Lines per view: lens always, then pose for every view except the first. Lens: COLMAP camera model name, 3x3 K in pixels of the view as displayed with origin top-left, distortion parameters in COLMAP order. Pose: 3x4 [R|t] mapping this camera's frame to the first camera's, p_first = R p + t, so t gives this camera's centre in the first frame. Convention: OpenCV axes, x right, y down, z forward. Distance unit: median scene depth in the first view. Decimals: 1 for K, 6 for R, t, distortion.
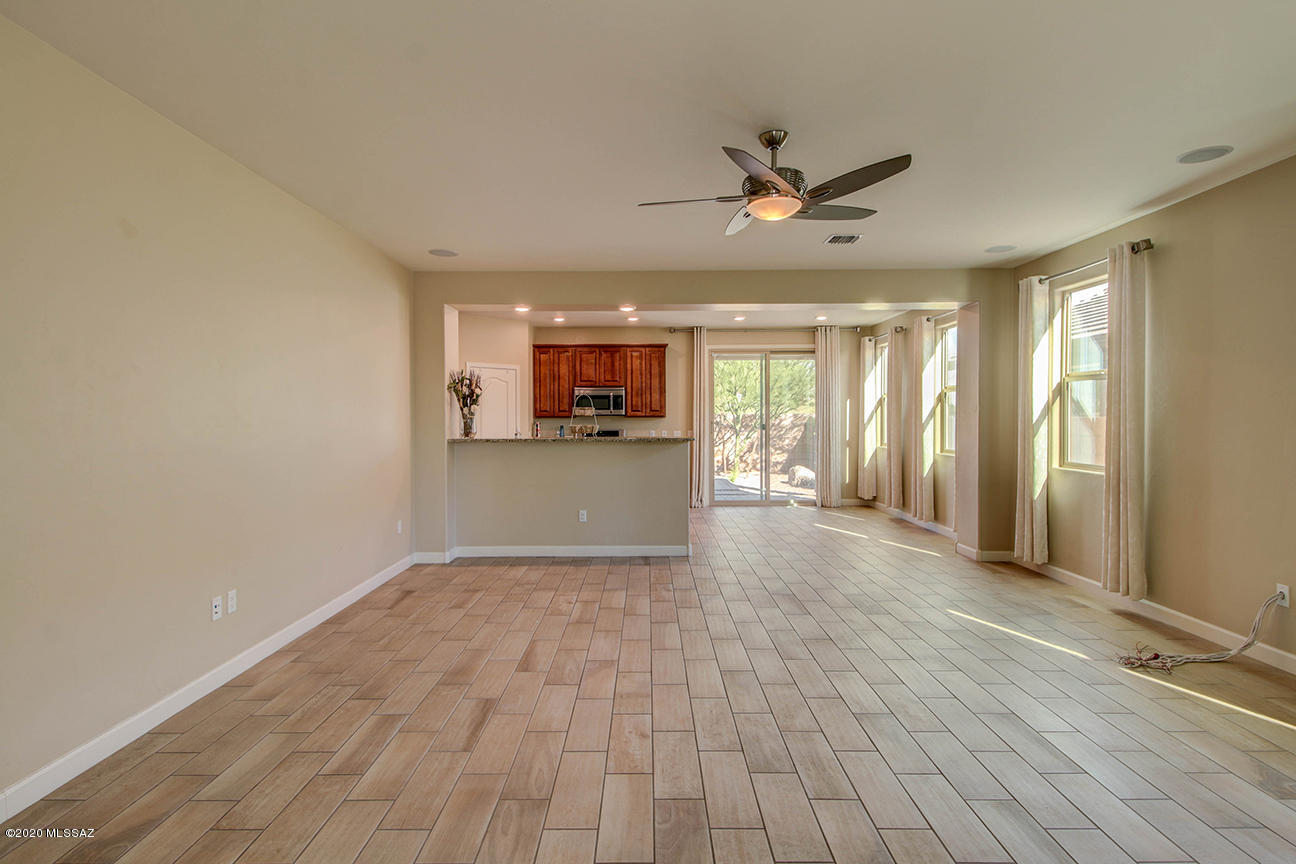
lens RADIAL K [[654.2, 0, 646.0], [0, 654.2, 431.8], [0, 0, 1]] dist [0.010744, -0.000827]
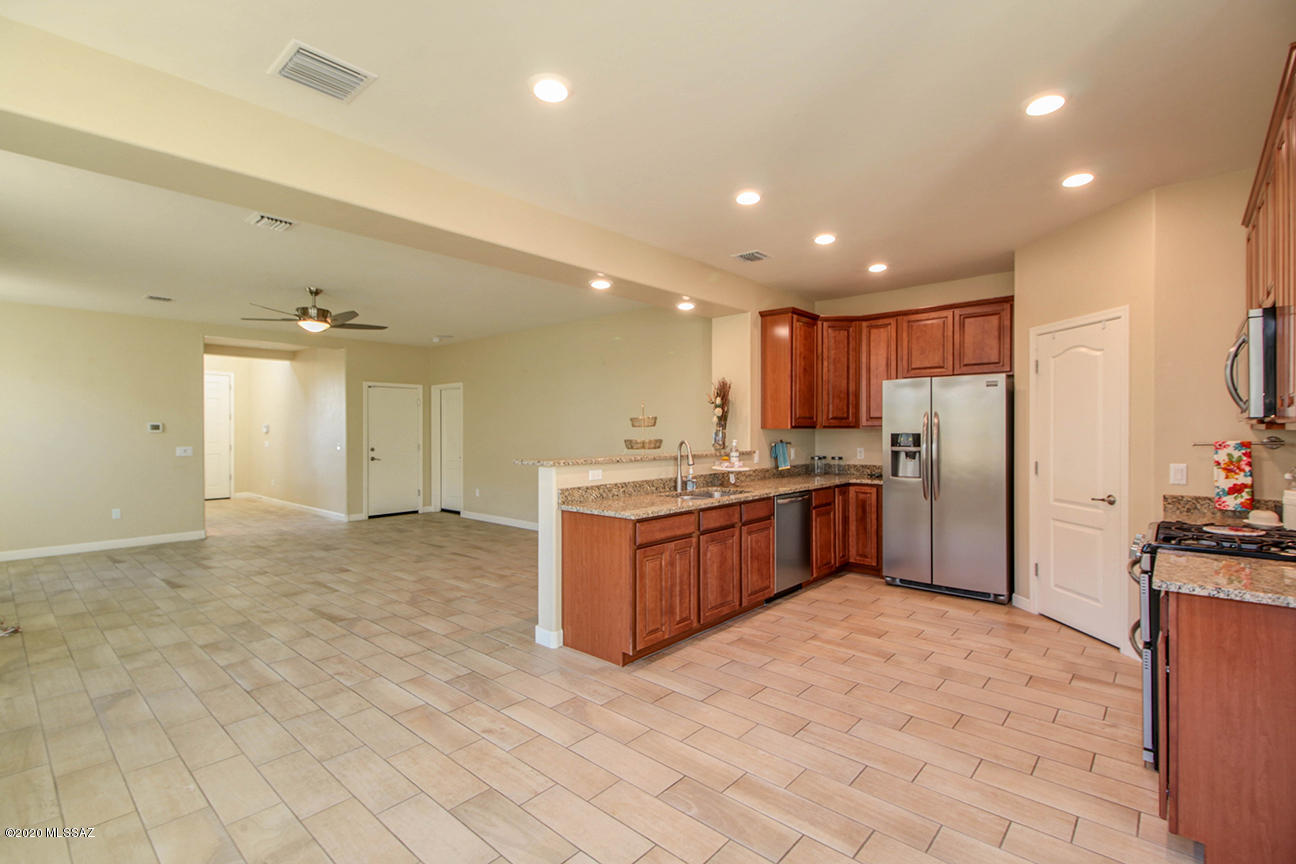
lens RADIAL K [[589.4, 0, 644.8], [0, 589.4, 427.5], [0, 0, 1]] dist [0.026952, -0.013133]
pose [[-0.662757, 0.004182, -0.748822, 0.300214], [-0.010731, 0.999829, 0.015081, -0.023961], [0.748757, 0.018031, -0.662599, 1.008480]]
